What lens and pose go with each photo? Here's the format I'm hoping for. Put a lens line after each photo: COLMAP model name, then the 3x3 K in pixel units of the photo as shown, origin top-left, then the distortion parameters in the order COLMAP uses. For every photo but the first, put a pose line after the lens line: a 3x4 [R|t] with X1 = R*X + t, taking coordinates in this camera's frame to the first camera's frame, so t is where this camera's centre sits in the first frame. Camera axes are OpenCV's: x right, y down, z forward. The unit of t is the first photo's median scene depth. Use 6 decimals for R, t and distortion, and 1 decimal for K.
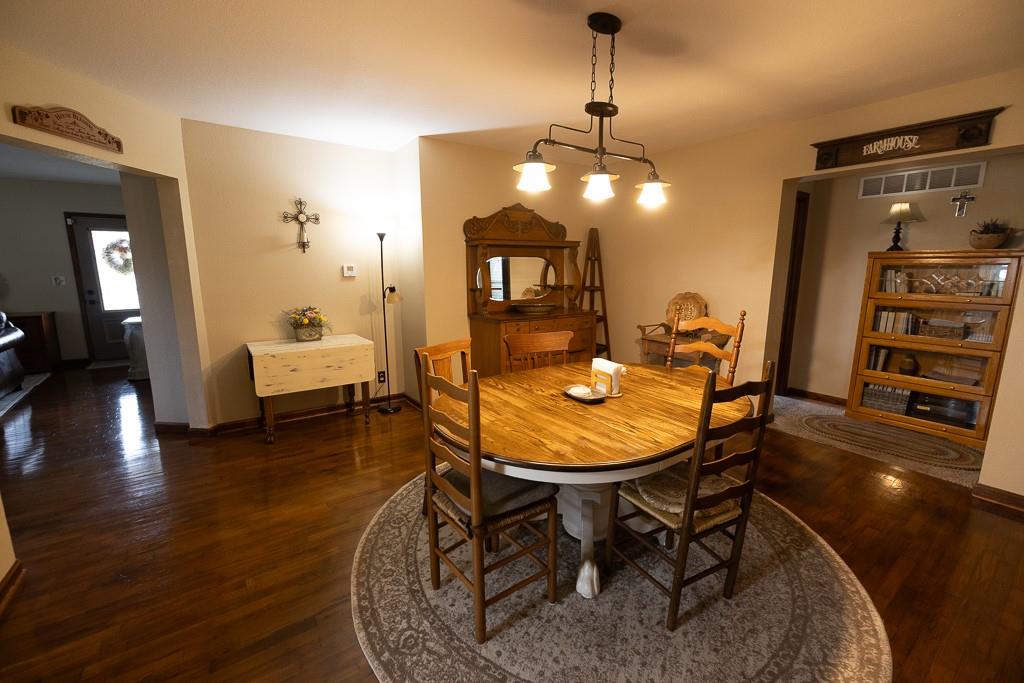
lens RADIAL K [[428.5, 0, 506.6], [0, 428.5, 336.0], [0, 0, 1]] dist [0.001099, 0.000202]
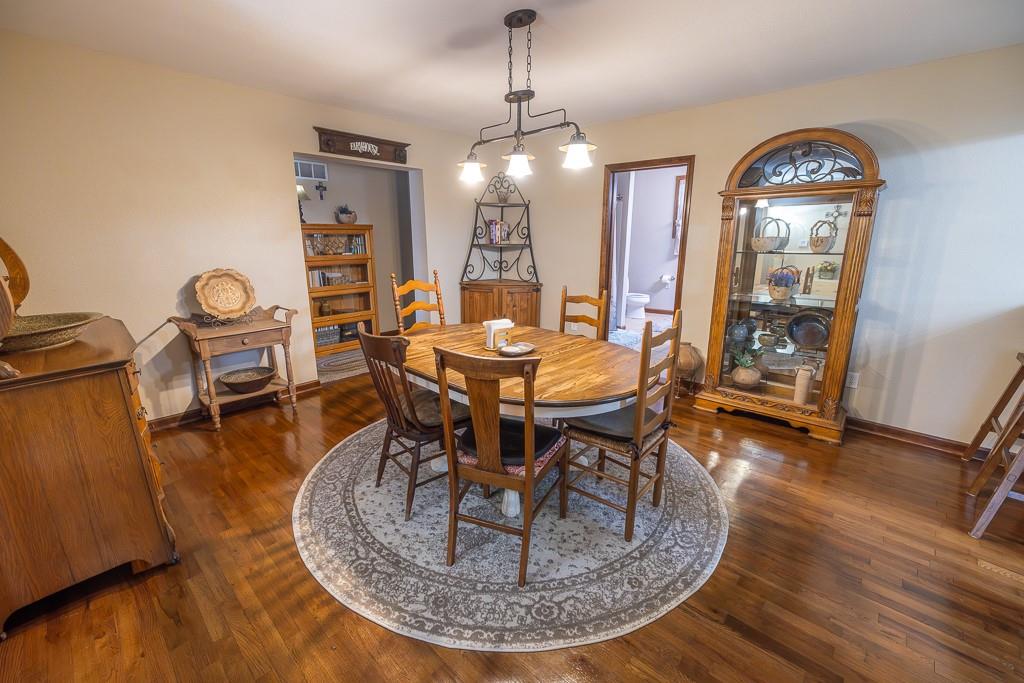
lens RADIAL K [[428.5, 0, 506.6], [0, 428.5, 336.0], [0, 0, 1]] dist [0.001099, 0.000202]
pose [[-0.207637, -0.230019, 0.950778, -0.997718], [0.166122, 0.949551, 0.266001, -0.232466], [-0.963997, 0.213177, -0.158951, 1.347314]]
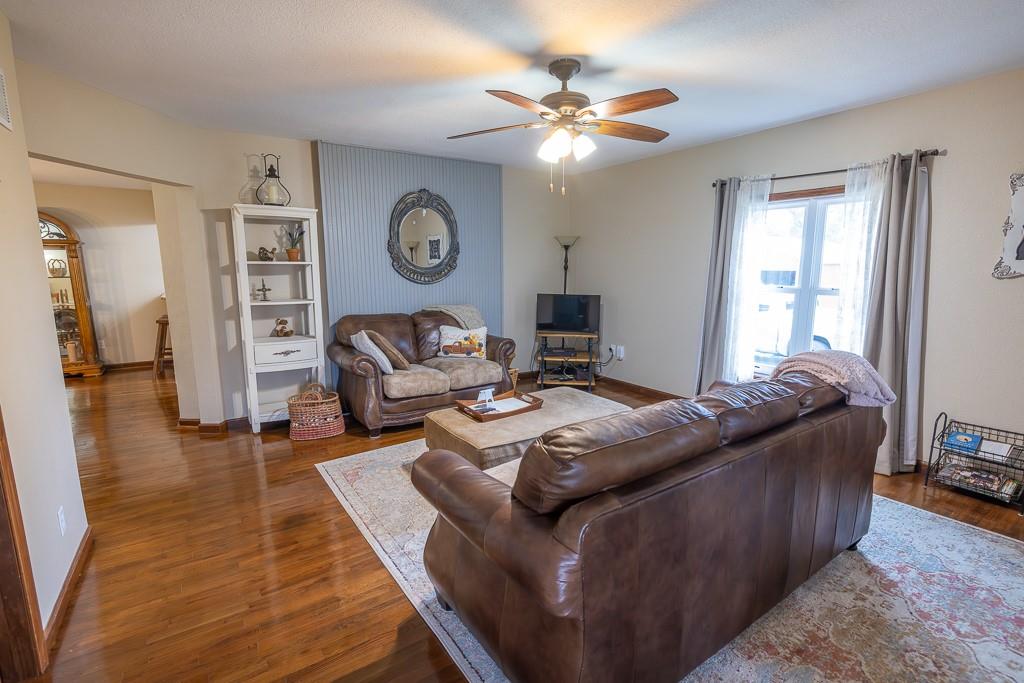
lens RADIAL K [[484.6, 0, 512.0], [0, 484.6, 341.5], [0, 0, 1]] dist [-0.004318, -0.000566]
pose [[-0.999460, -0.008591, 0.031728, -2.458454], [0.001980, 0.947747, 0.319016, -0.466161], [-0.032811, 0.318906, -0.947218, 2.694310]]
